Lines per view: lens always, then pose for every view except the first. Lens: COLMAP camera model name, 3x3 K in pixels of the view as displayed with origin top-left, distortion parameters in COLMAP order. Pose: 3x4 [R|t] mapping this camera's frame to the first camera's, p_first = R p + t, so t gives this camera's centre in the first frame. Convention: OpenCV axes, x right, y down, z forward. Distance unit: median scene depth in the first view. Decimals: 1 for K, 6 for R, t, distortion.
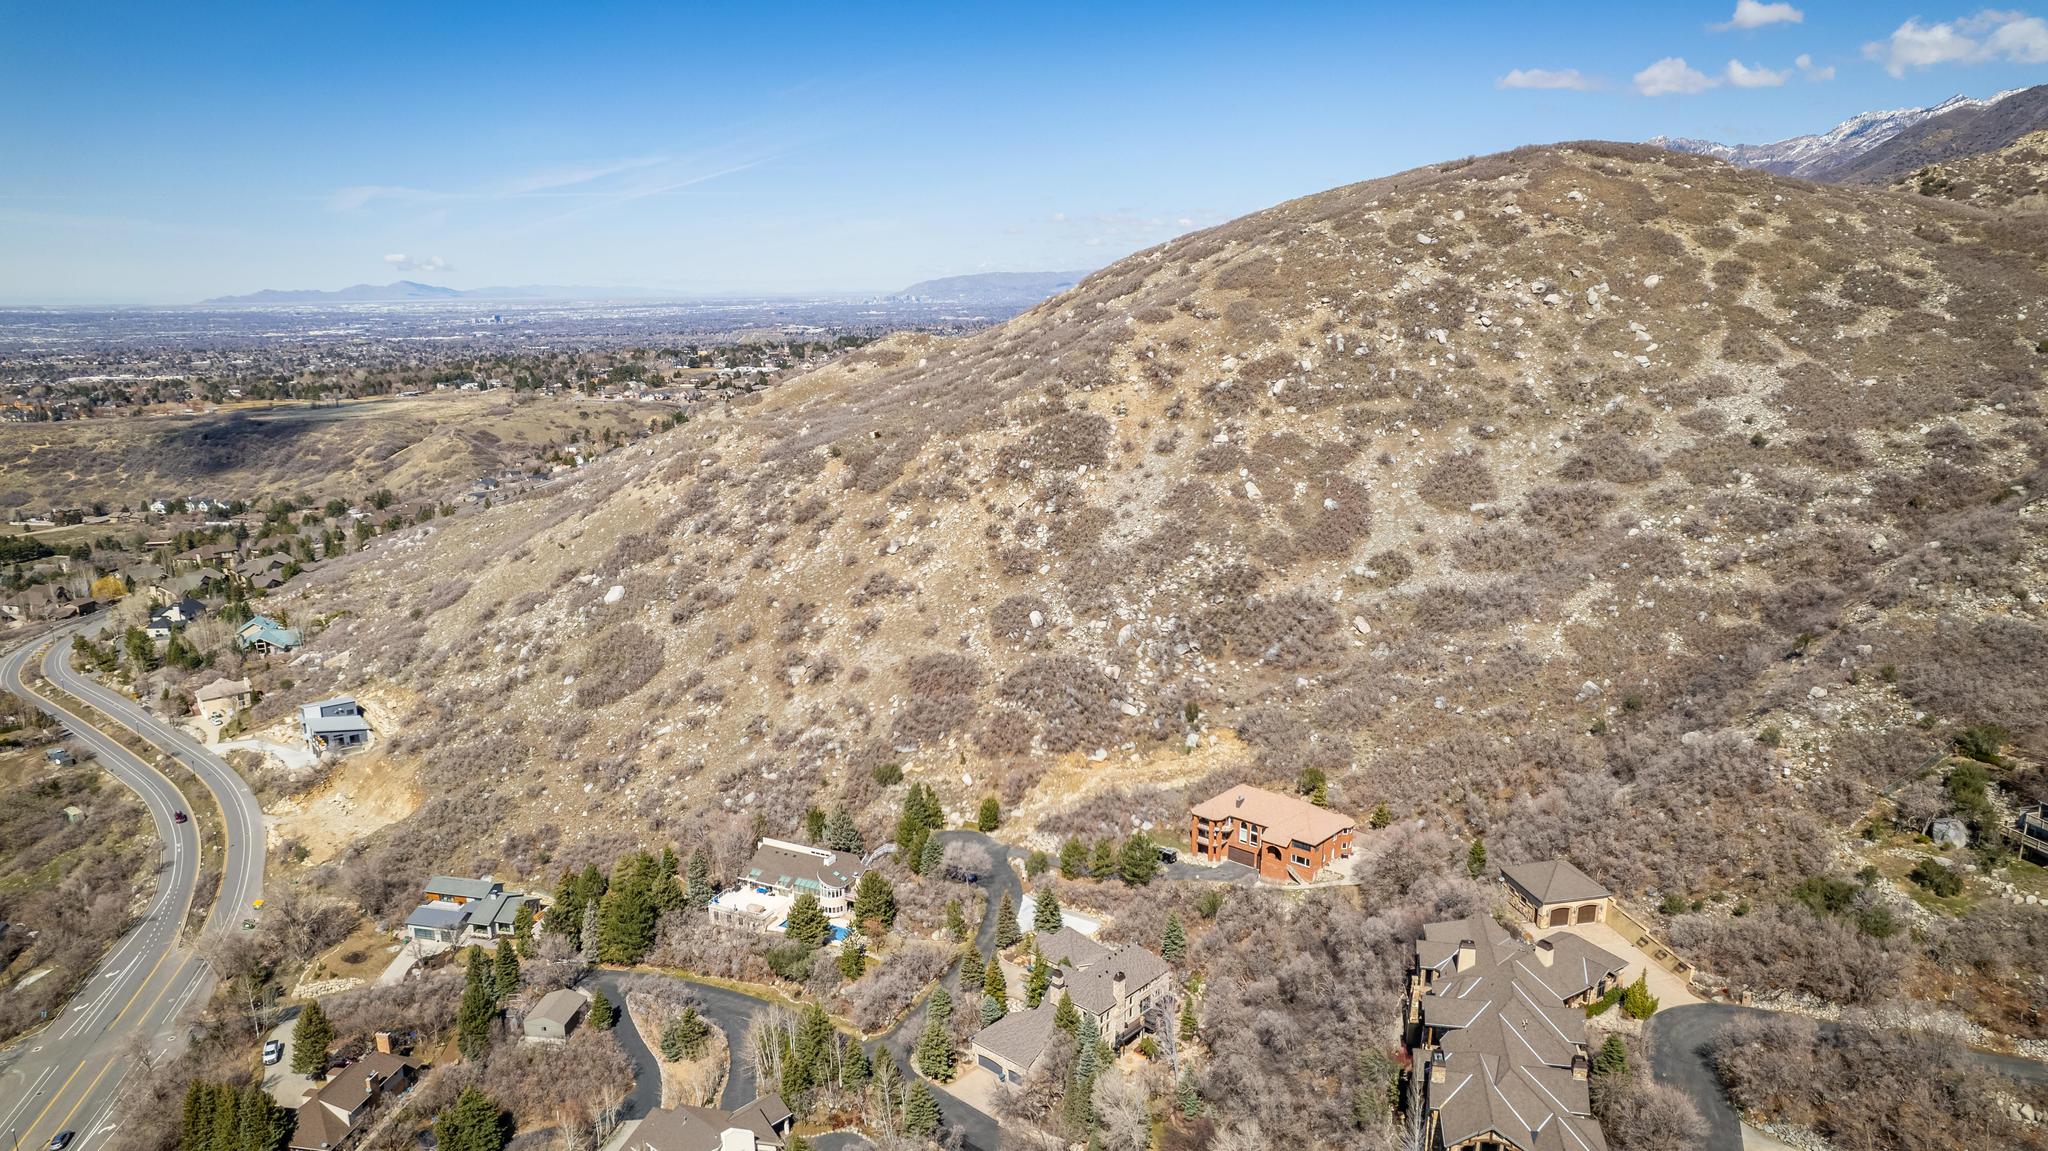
lens RADIAL K [[1319.2, 0, 1027.2], [0, 1319.2, 592.3], [0, 0, 1]] dist [-0.078555, 0.071014]
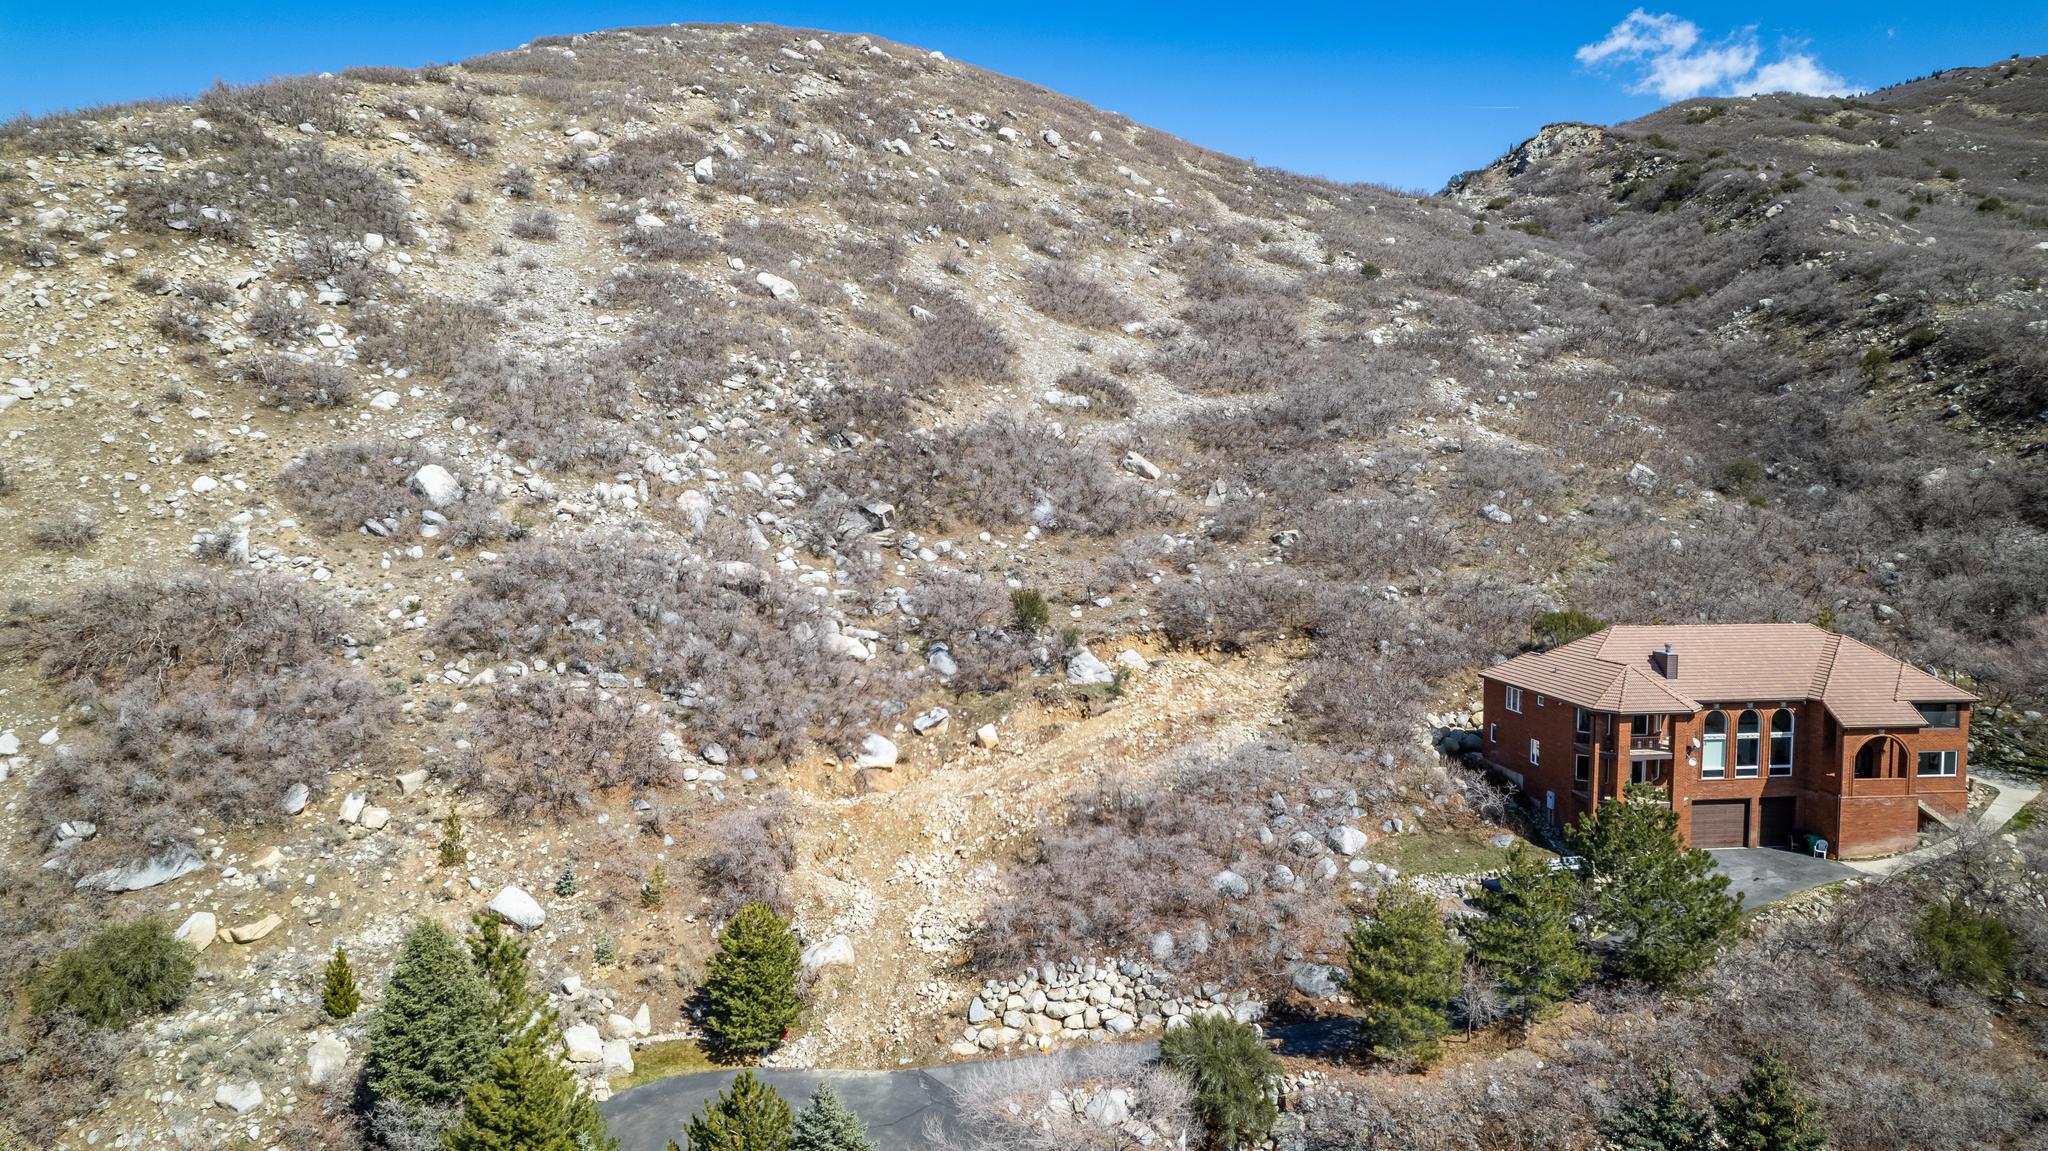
lens RADIAL K [[1319.2, 0, 1027.2], [0, 1319.2, 592.3], [0, 0, 1]] dist [-0.078555, 0.071014]
pose [[0.687525, -0.044507, 0.724795, -0.133318], [0.168104, 0.980762, -0.099234, 0.105308], [-0.706435, 0.190067, 0.681780, 0.633145]]
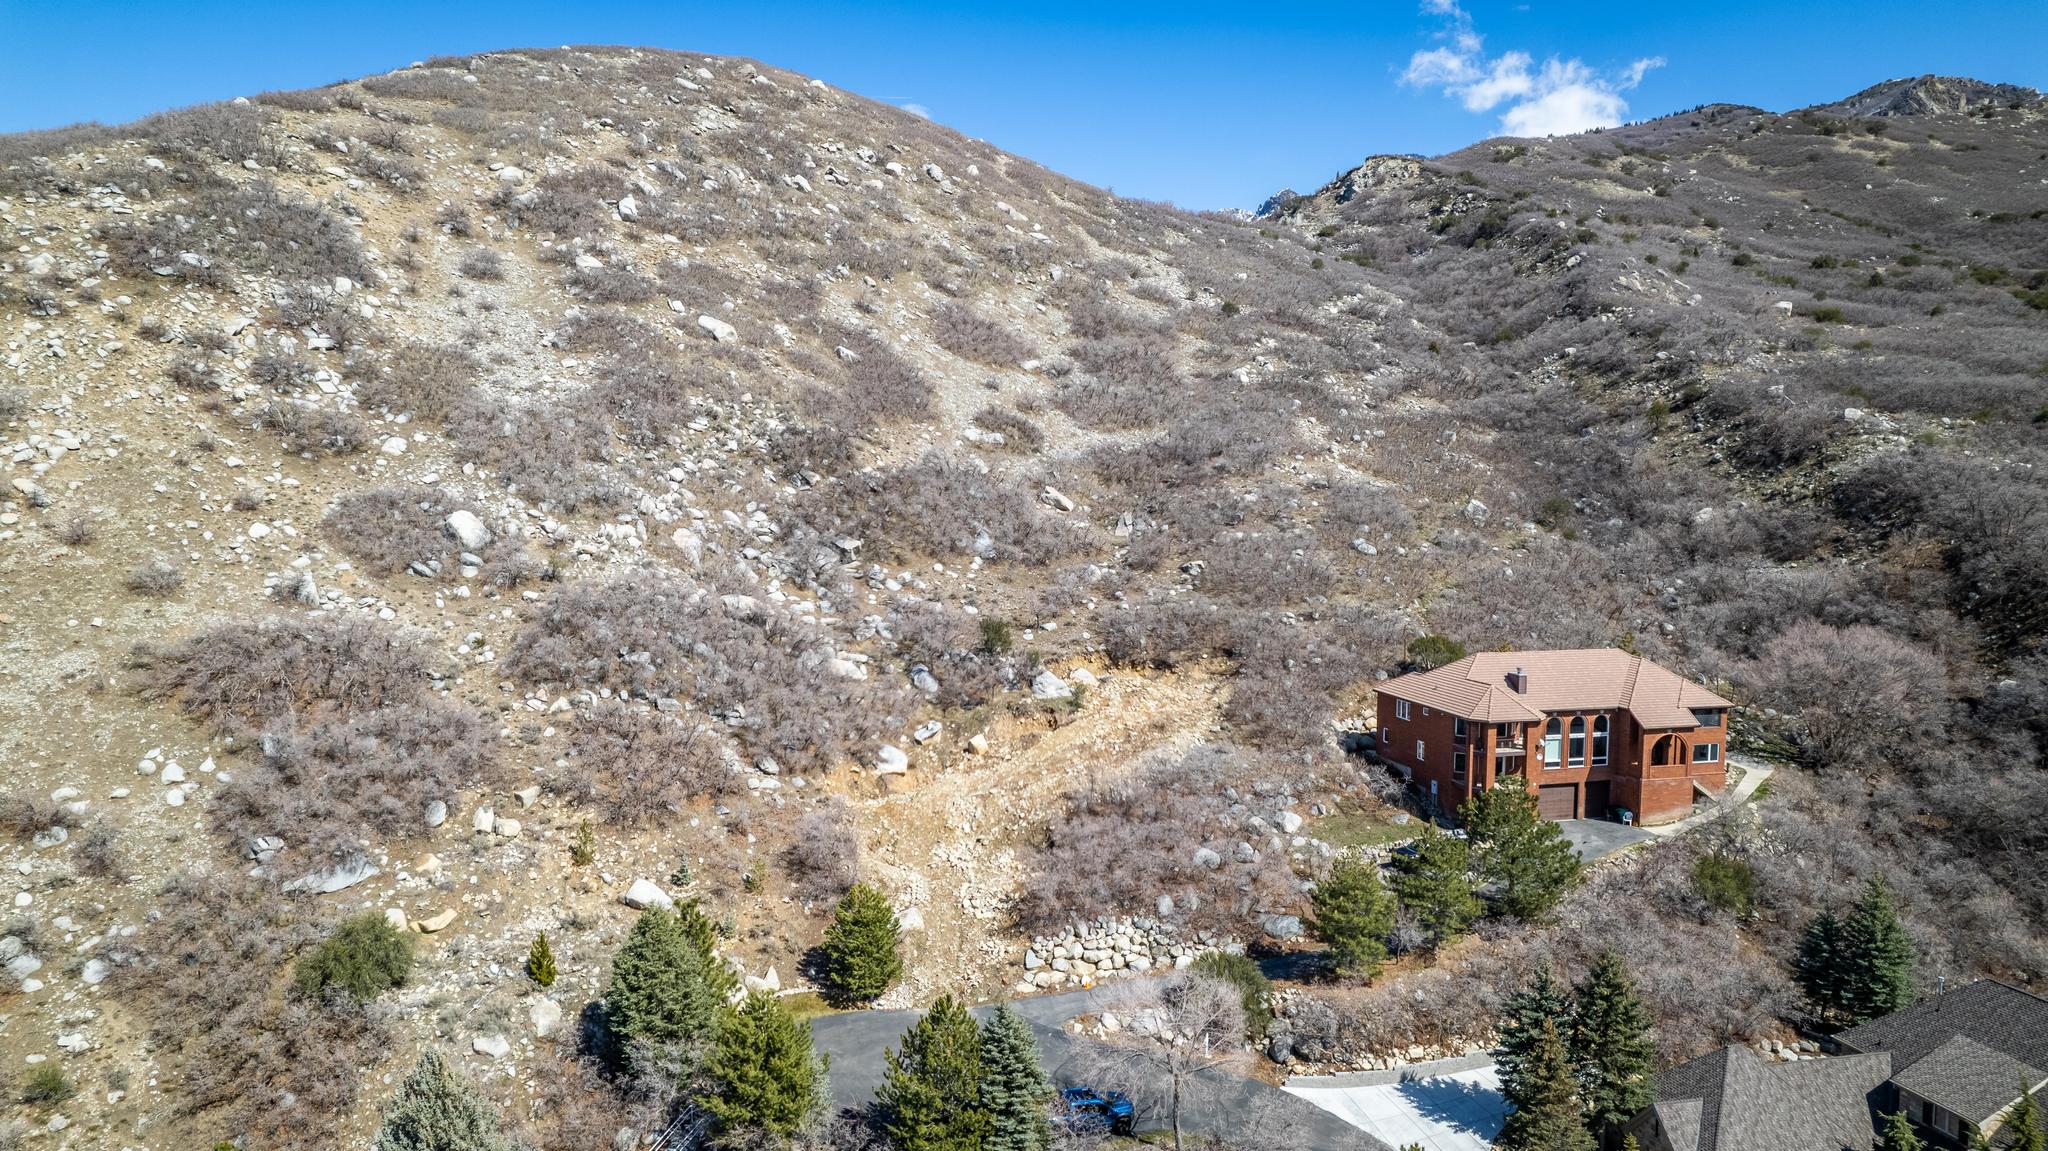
lens RADIAL K [[1319.2, 0, 1027.2], [0, 1319.2, 592.3], [0, 0, 1]] dist [-0.078555, 0.071014]
pose [[0.584359, -0.054469, 0.809665, -0.204583], [0.184382, 0.980561, -0.067108, 0.092318], [-0.790271, 0.188503, 0.583043, 0.620629]]
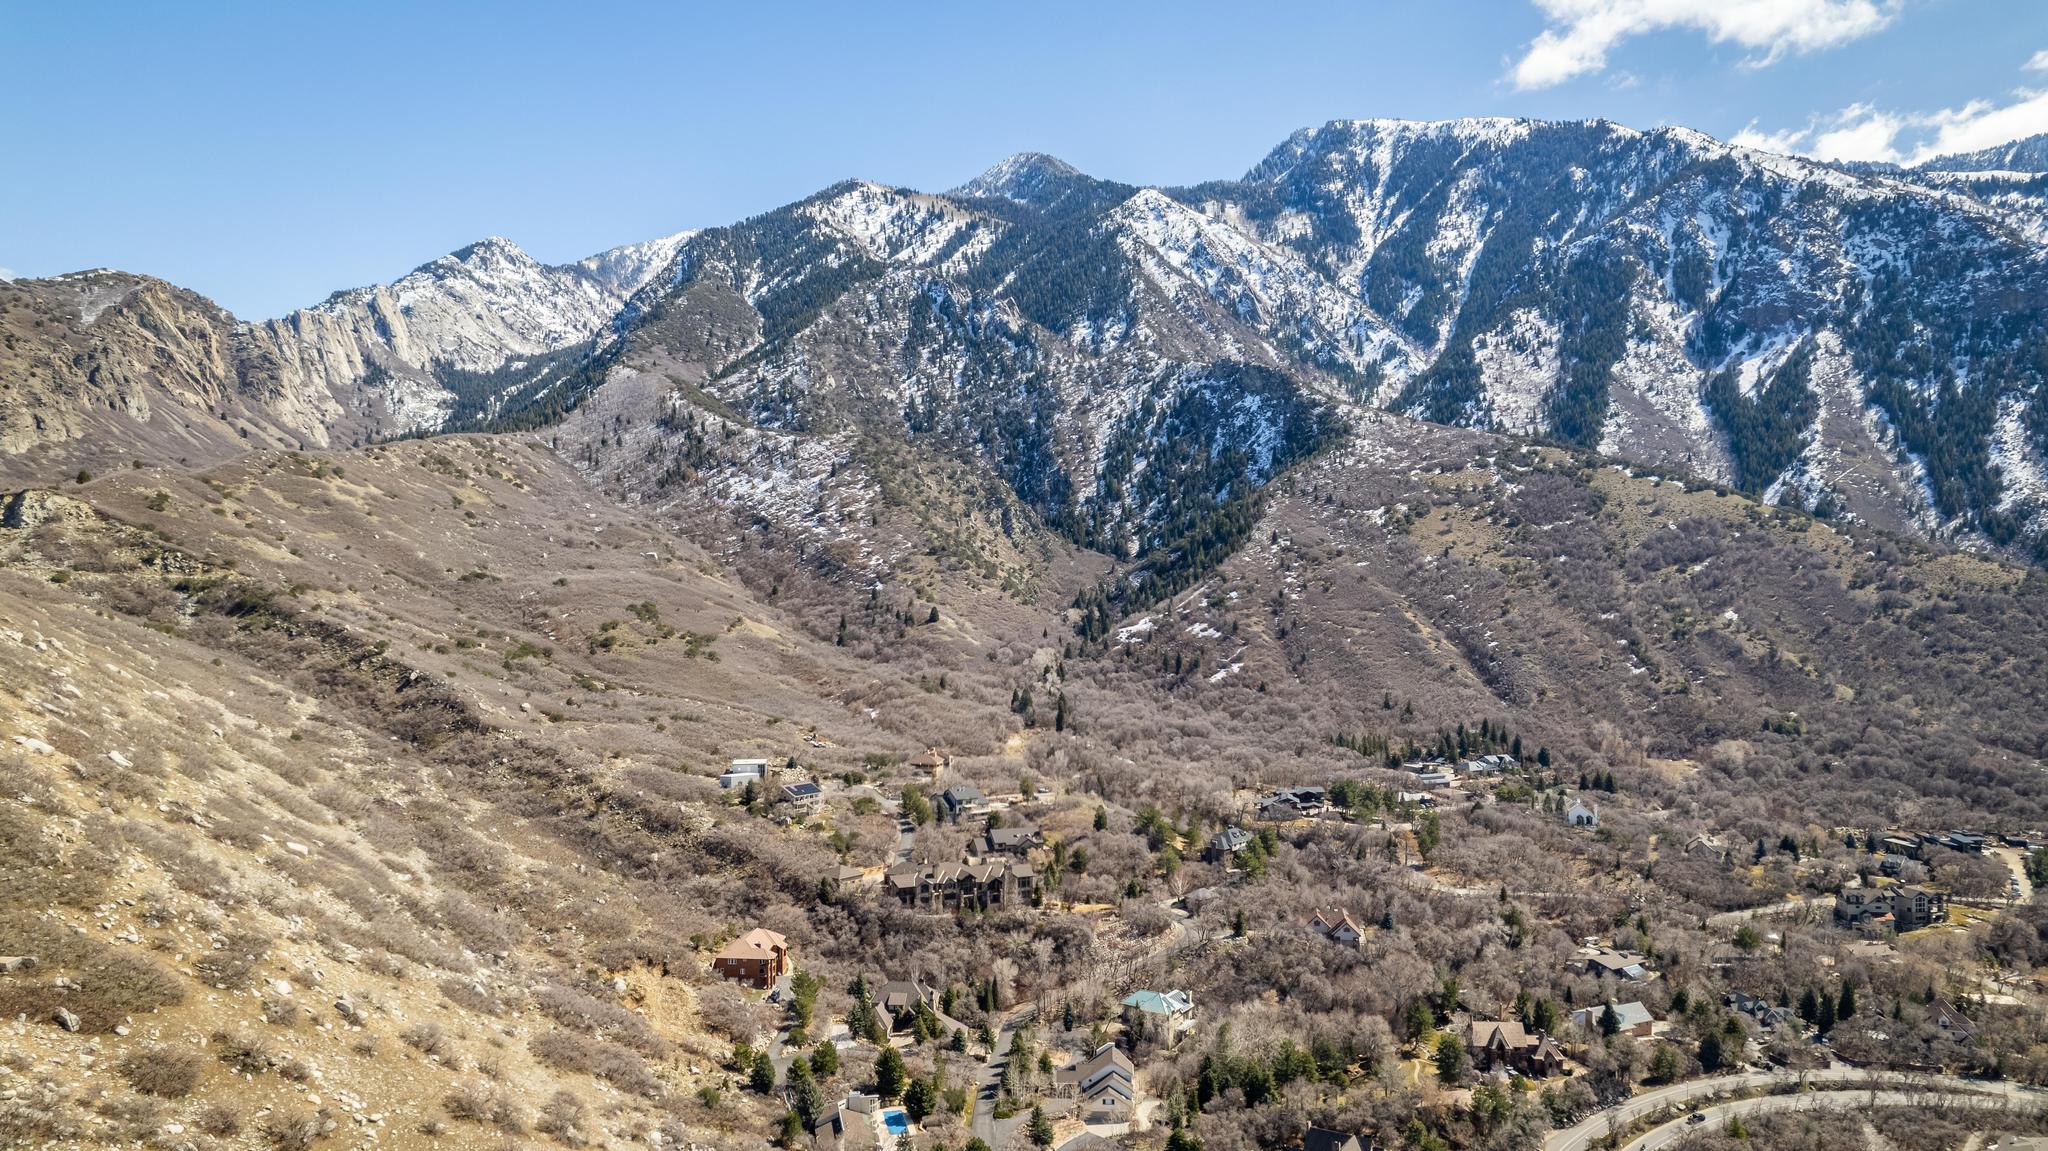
lens RADIAL K [[1319.2, 0, 1027.2], [0, 1319.2, 592.3], [0, 0, 1]] dist [-0.078555, 0.071014]
pose [[-0.614553, -0.000065, 0.788875, -0.929553], [0.183587, 0.972532, 0.143099, -0.305962], [-0.767216, 0.232770, -0.597661, 1.145208]]
